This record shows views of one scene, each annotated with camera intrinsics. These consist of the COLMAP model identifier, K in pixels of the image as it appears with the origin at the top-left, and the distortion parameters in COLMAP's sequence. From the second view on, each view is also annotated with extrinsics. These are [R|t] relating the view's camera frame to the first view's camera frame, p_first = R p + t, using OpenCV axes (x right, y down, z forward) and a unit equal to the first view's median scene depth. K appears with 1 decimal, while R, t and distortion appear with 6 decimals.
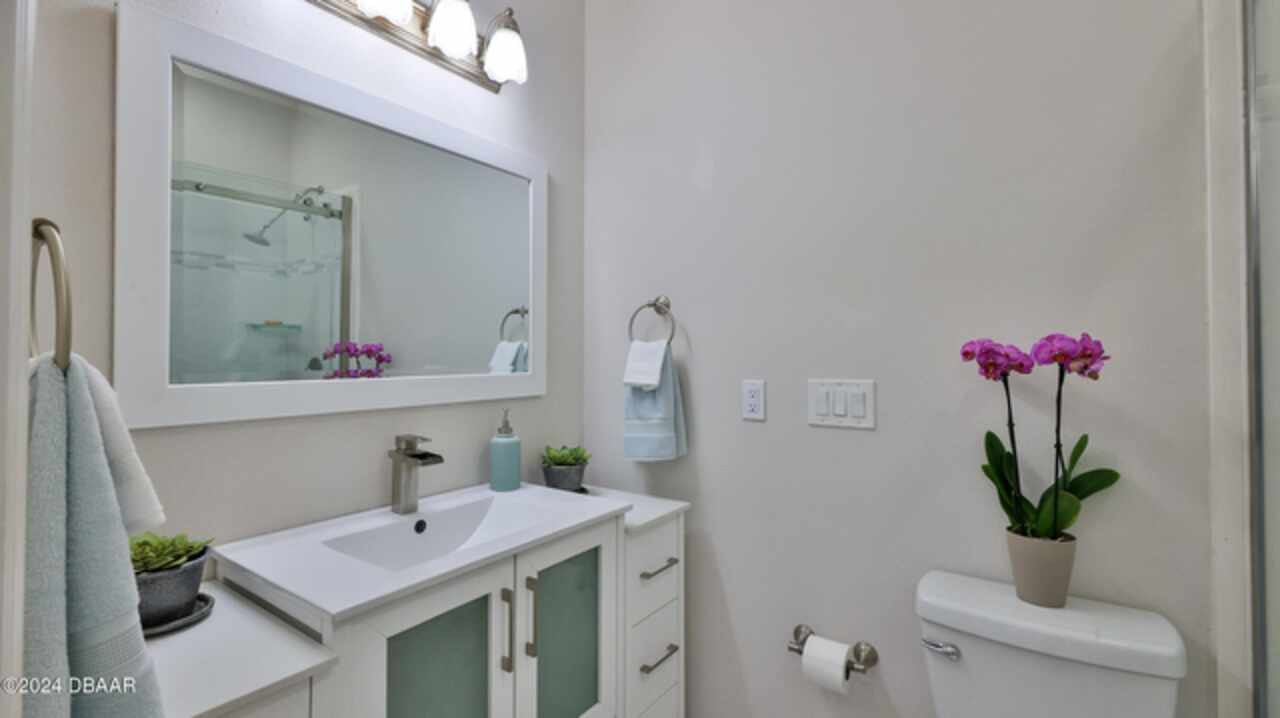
lens RADIAL K [[564.5, 0, 631.0], [0, 564.5, 354.5], [0, 0, 1]] dist [0.001072, 0.000489]
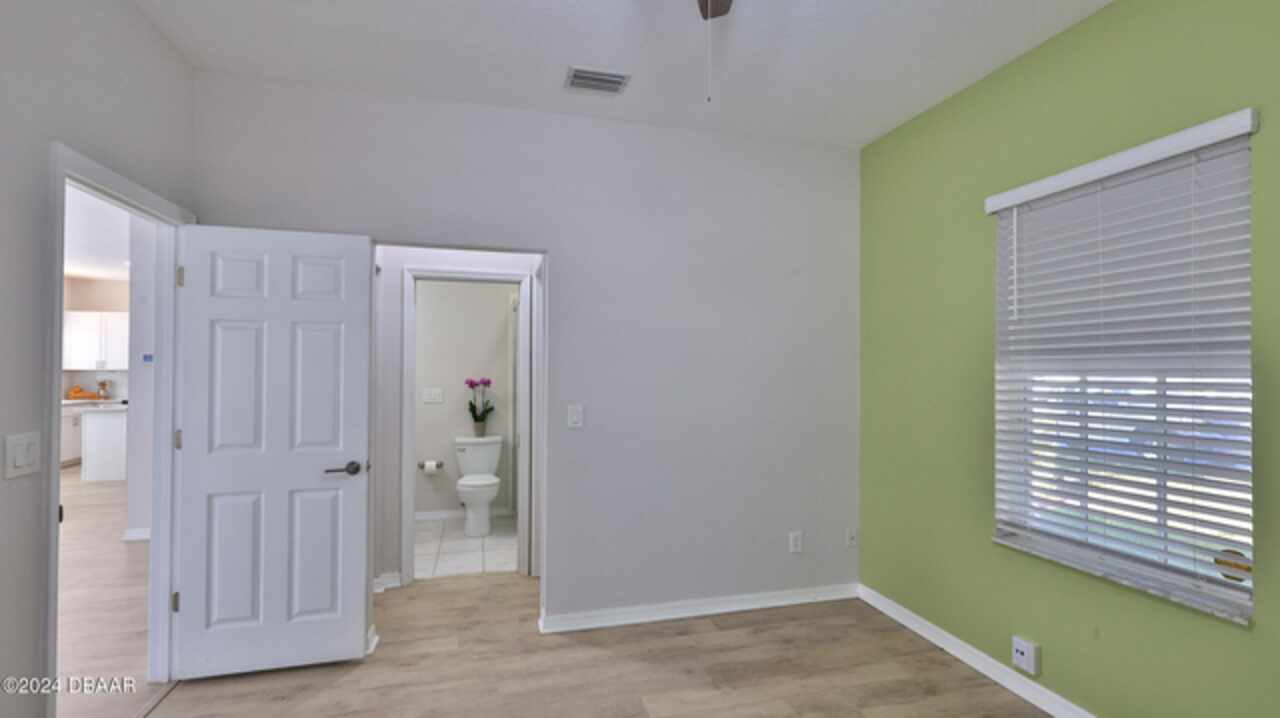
lens RADIAL K [[564.5, 0, 636.4], [0, 564.5, 363.5], [0, 0, 1]] dist [0.001072, 0.000489]
pose [[0.632431, 0.012553, 0.774515, -1.999138], [-0.005567, 0.999917, -0.011660, -0.105975], [-0.774597, 0.003063, 0.632448, -2.839692]]
